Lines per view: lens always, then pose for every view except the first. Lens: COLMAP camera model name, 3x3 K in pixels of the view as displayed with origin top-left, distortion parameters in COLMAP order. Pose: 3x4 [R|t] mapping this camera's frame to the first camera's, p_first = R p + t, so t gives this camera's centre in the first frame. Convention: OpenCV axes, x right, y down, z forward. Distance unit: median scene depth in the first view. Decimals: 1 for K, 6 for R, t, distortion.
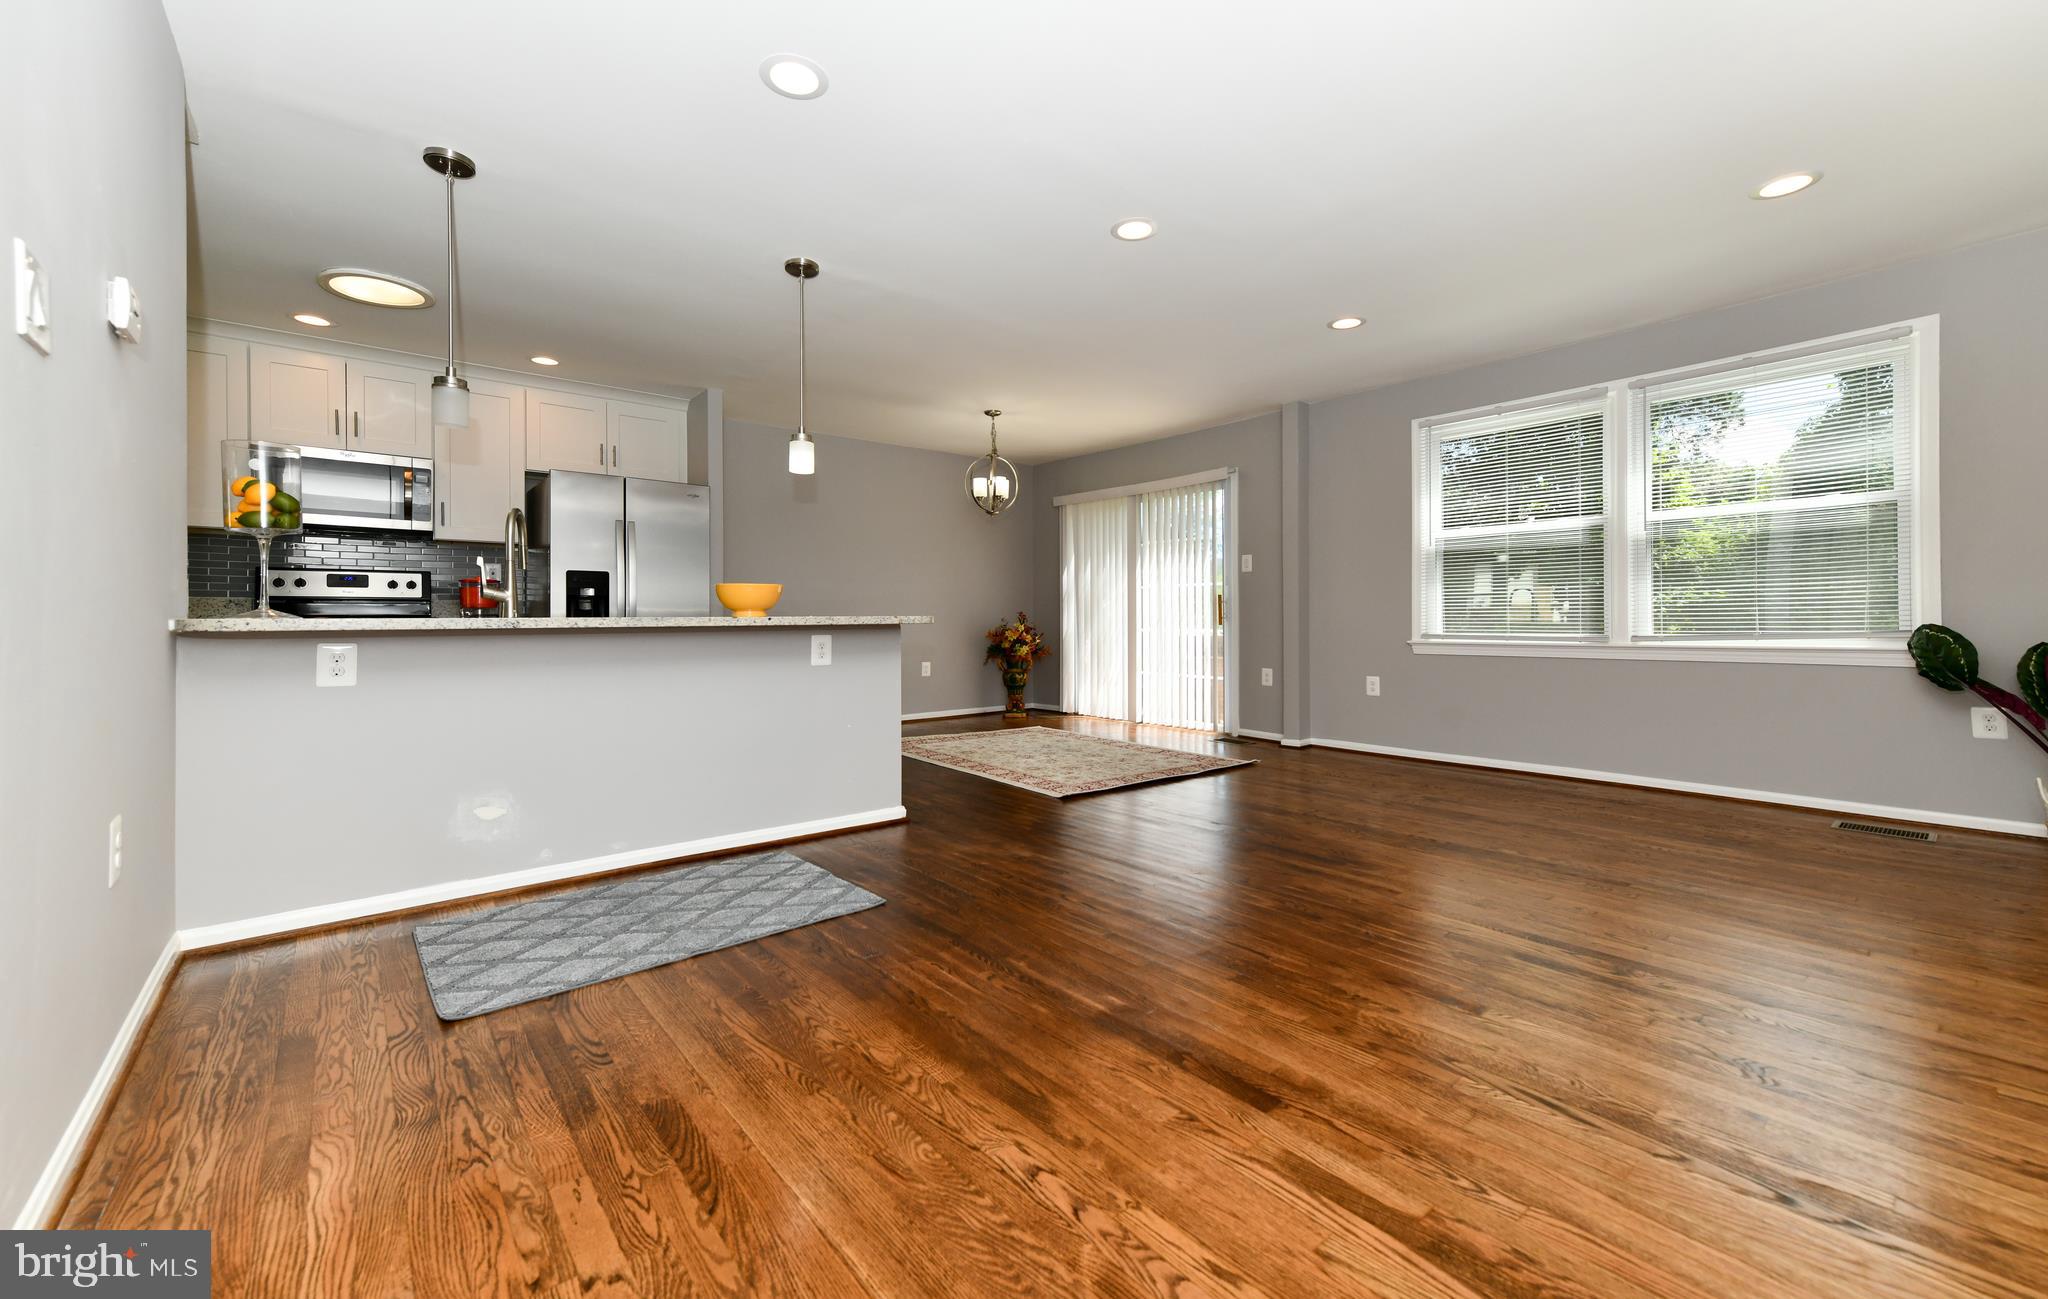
lens RADIAL K [[818.5, 0, 1023.2], [0, 818.5, 613.3], [0, 0, 1]] dist [0.016012, -0.000048]
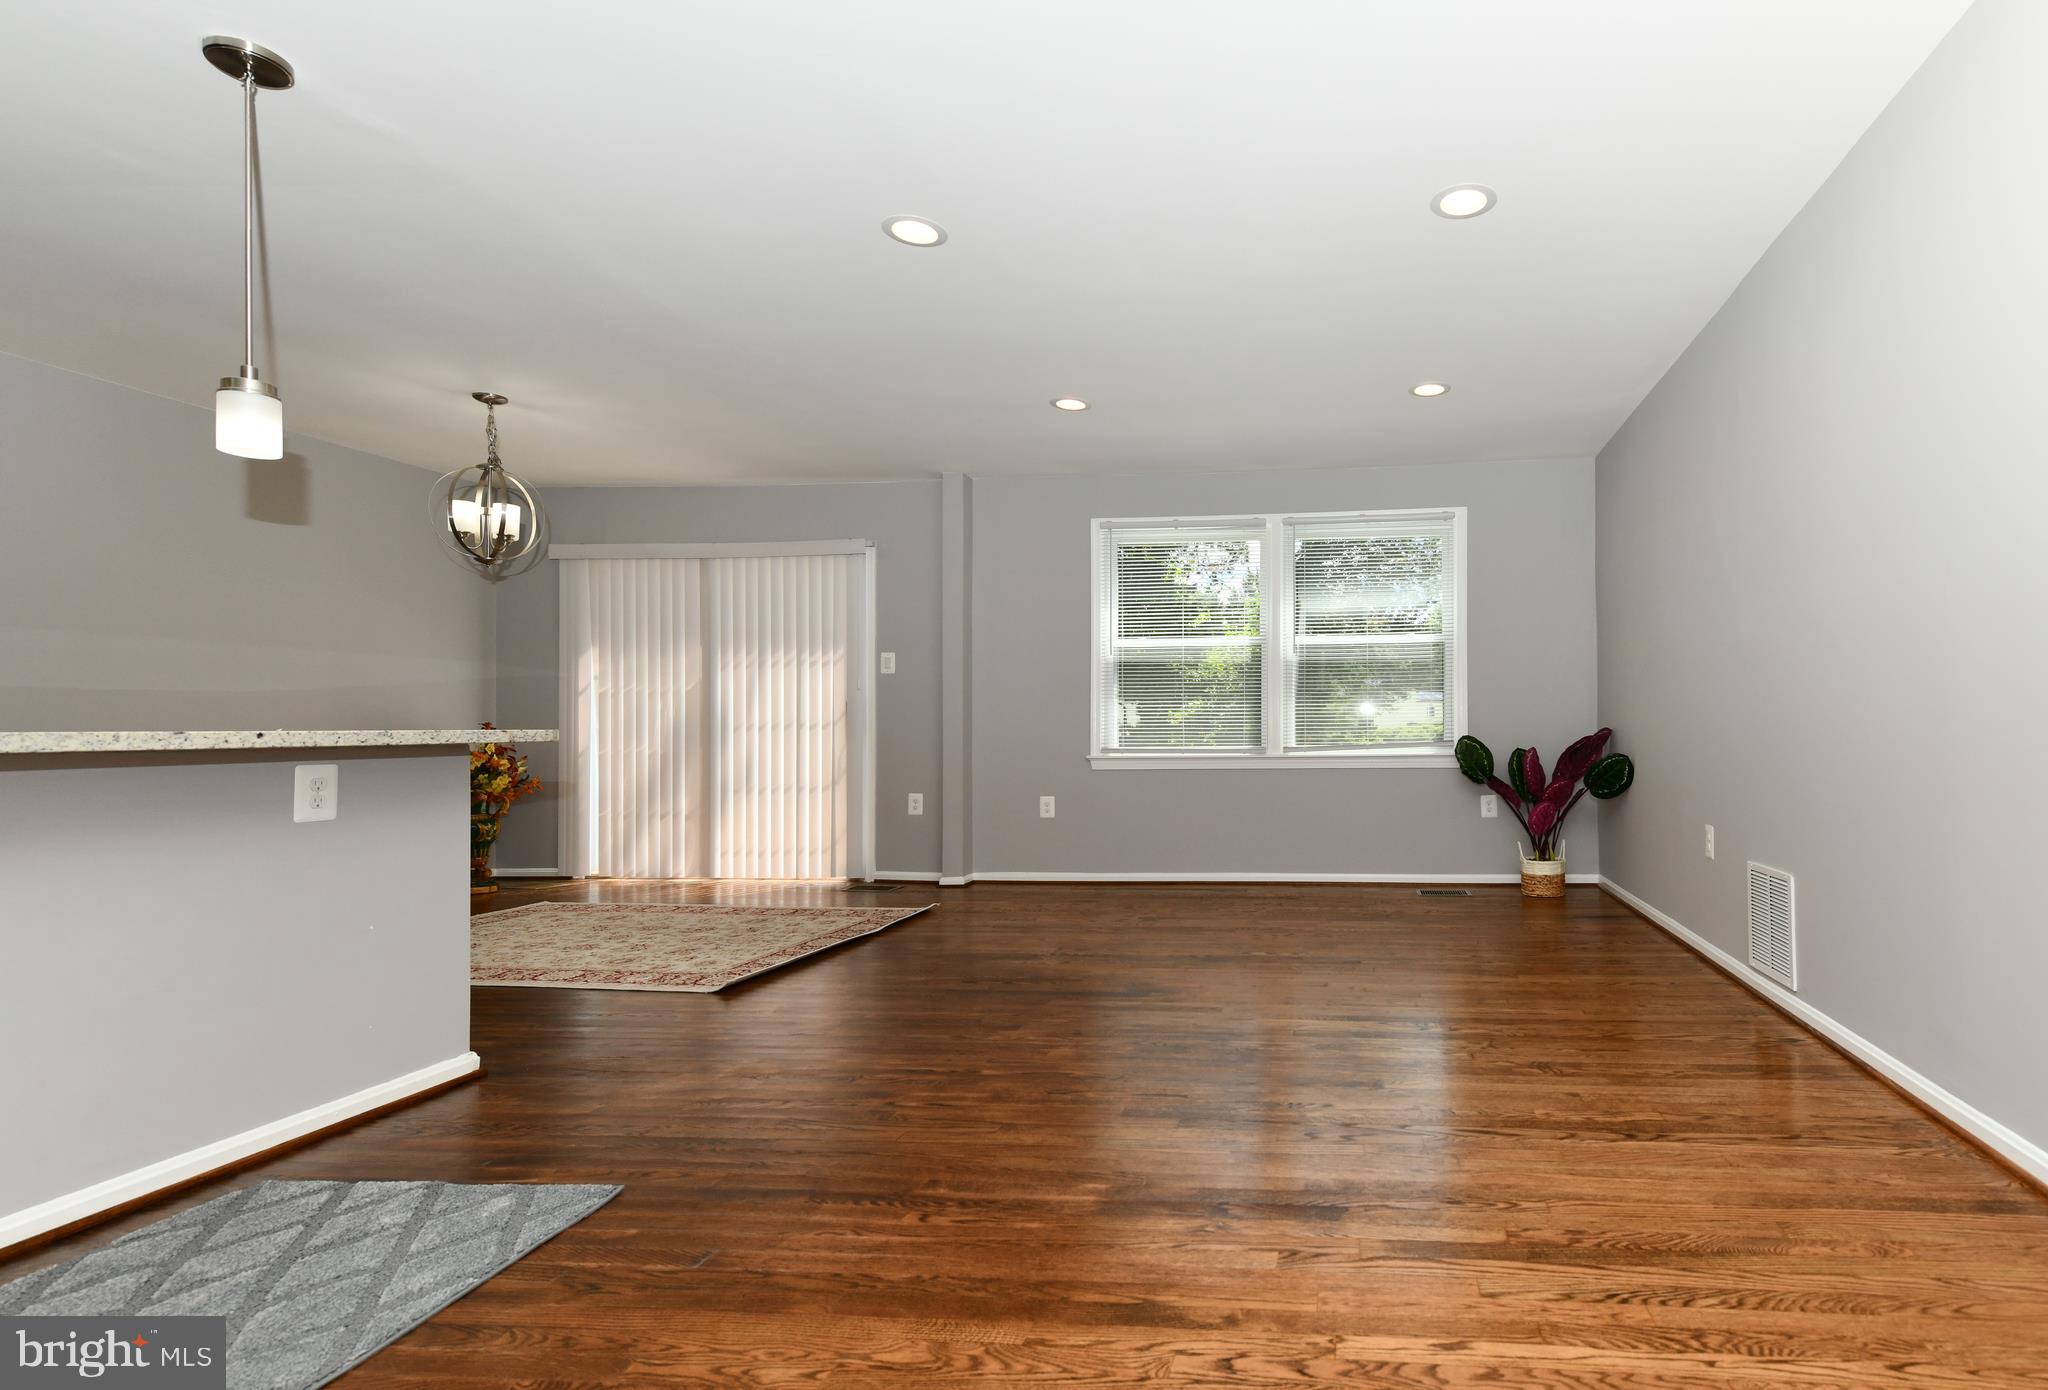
lens RADIAL K [[1145.6, 0, 1024.3], [0, 1145.6, 720.6], [0, 0, 1]] dist [0.017137, -0.000710]
pose [[0.695687, 0.004861, 0.718328, -0.565251], [-0.003096, 0.999988, -0.003769, -0.001369], [-0.718338, 0.000398, 0.695694, 0.167037]]
